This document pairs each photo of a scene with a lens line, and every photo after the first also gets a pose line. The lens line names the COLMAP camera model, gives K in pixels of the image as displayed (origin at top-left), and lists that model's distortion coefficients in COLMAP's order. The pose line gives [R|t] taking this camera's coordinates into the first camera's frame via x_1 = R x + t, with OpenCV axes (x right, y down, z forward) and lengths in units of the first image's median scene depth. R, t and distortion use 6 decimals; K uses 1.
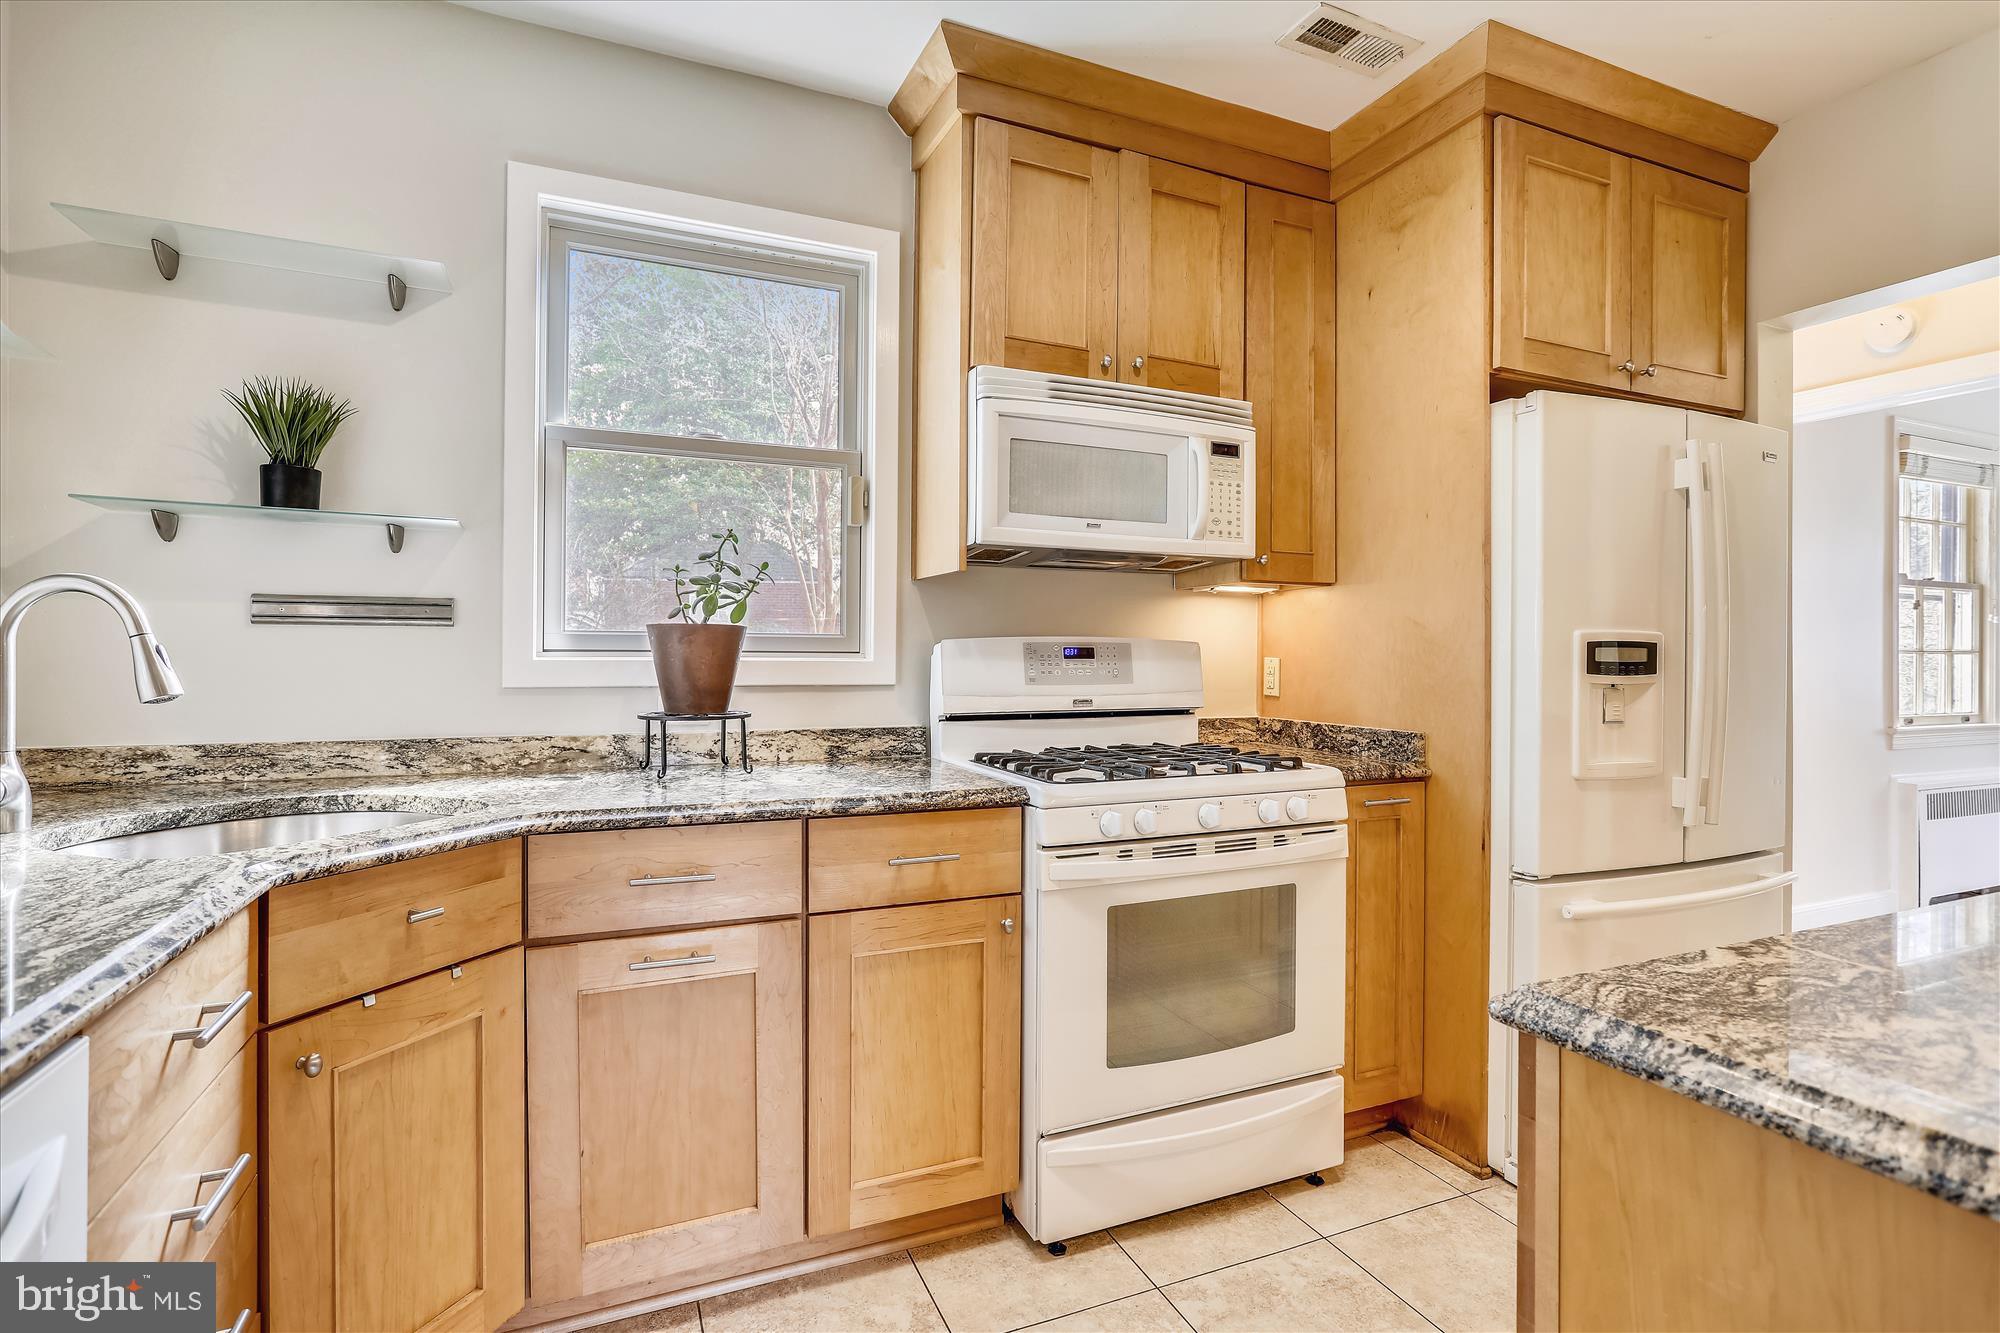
lens RADIAL K [[957.9, 0, 1003.1], [0, 957.9, 657.0], [0, 0, 1]] dist [-0.002416, 0.000580]
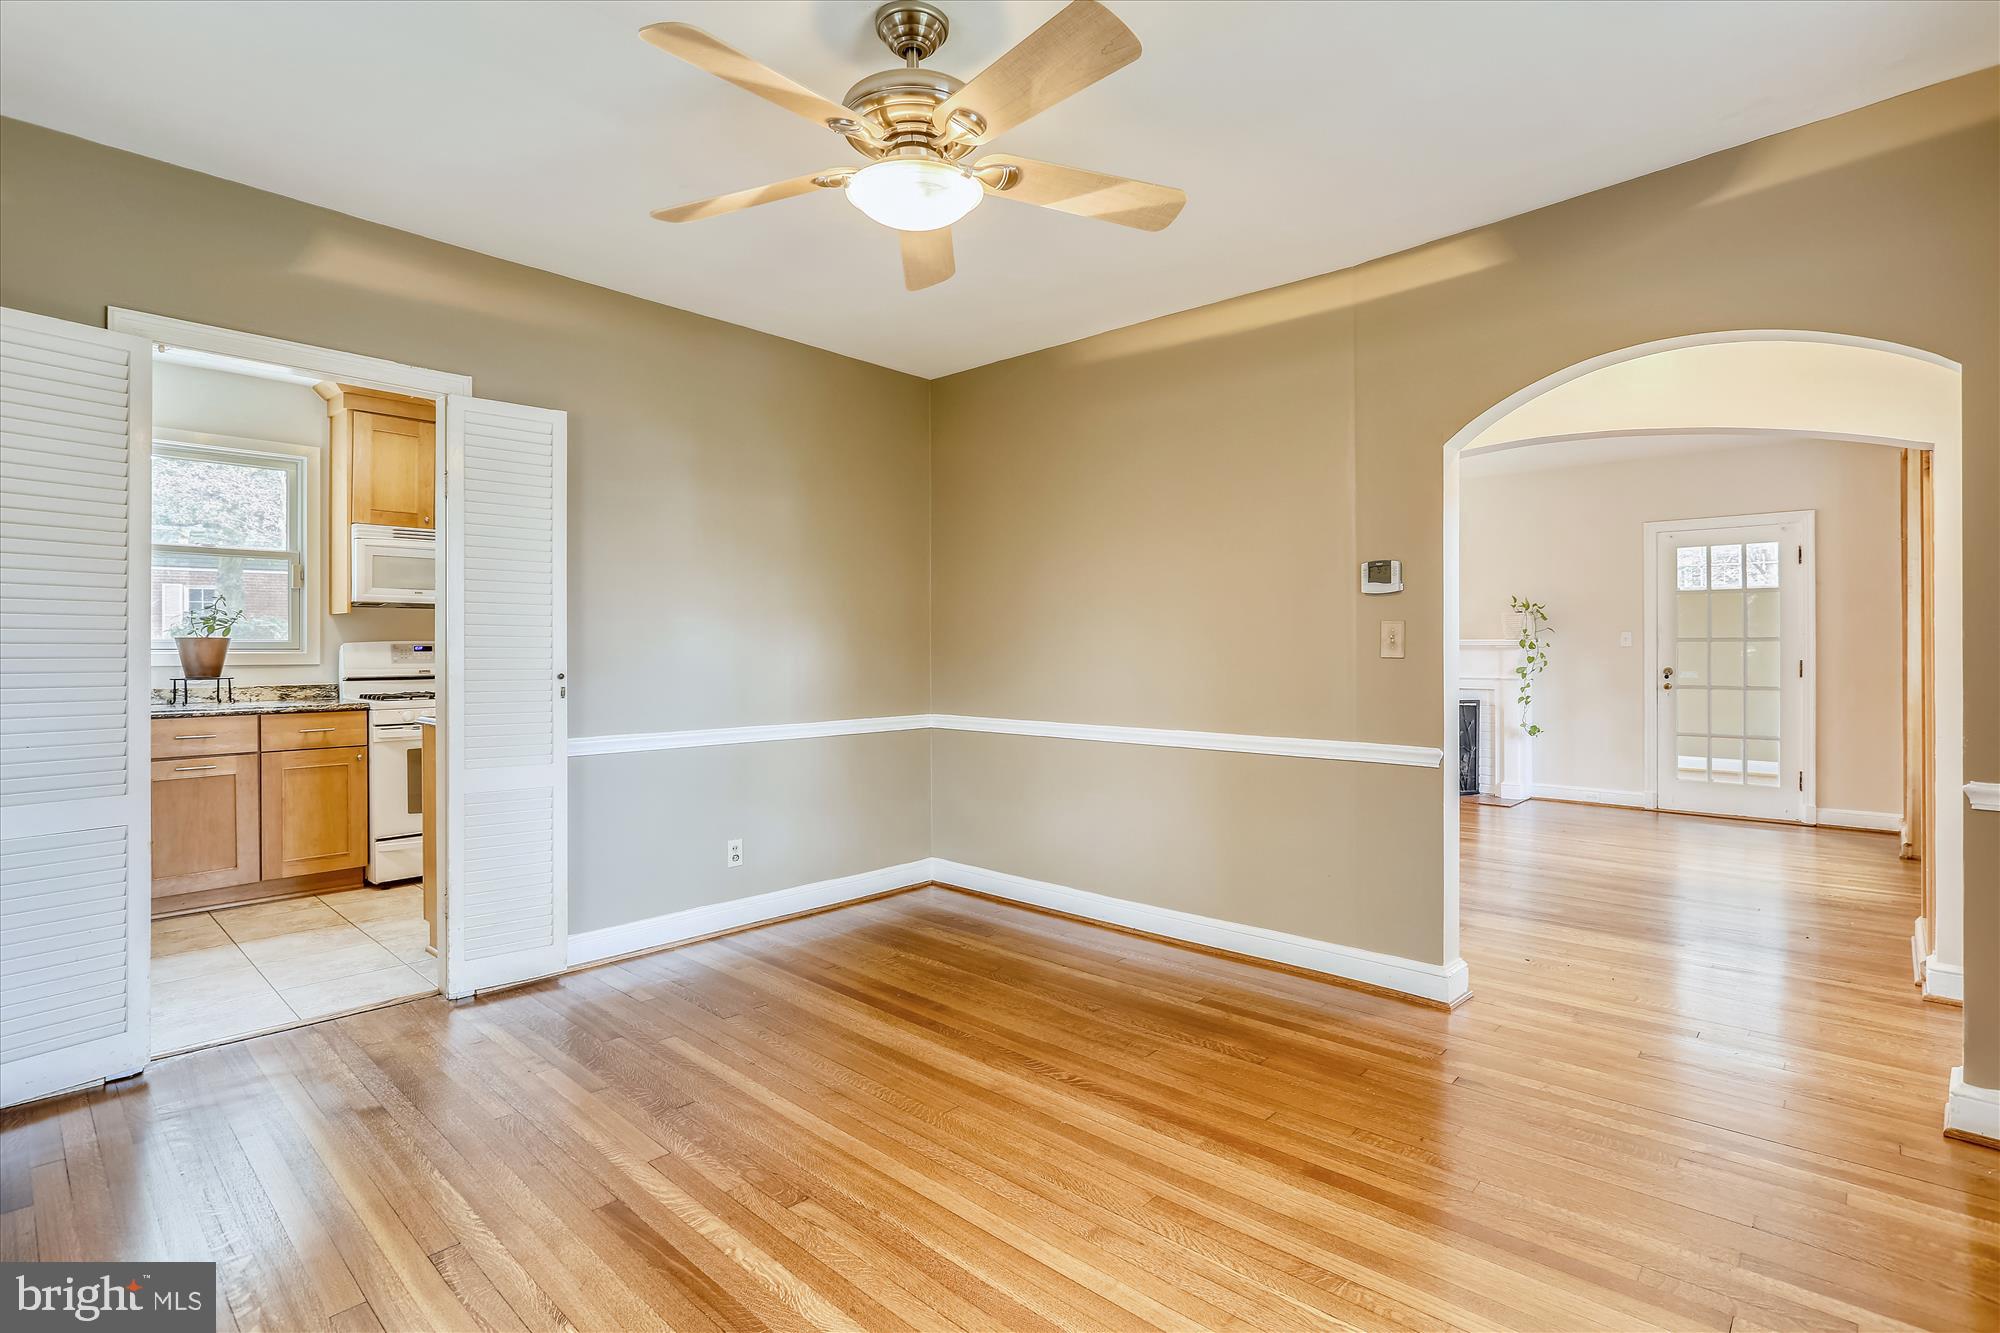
lens RADIAL K [[961.0, 0, 1007.6], [0, 961.0, 646.3], [0, 0, 1]] dist [-0.002769, 0.000837]
pose [[0.917489, -0.008533, 0.397670, 0.508979], [0.009710, 0.999952, -0.000947, 0.006800], [-0.397643, 0.004730, 0.917528, -1.791421]]
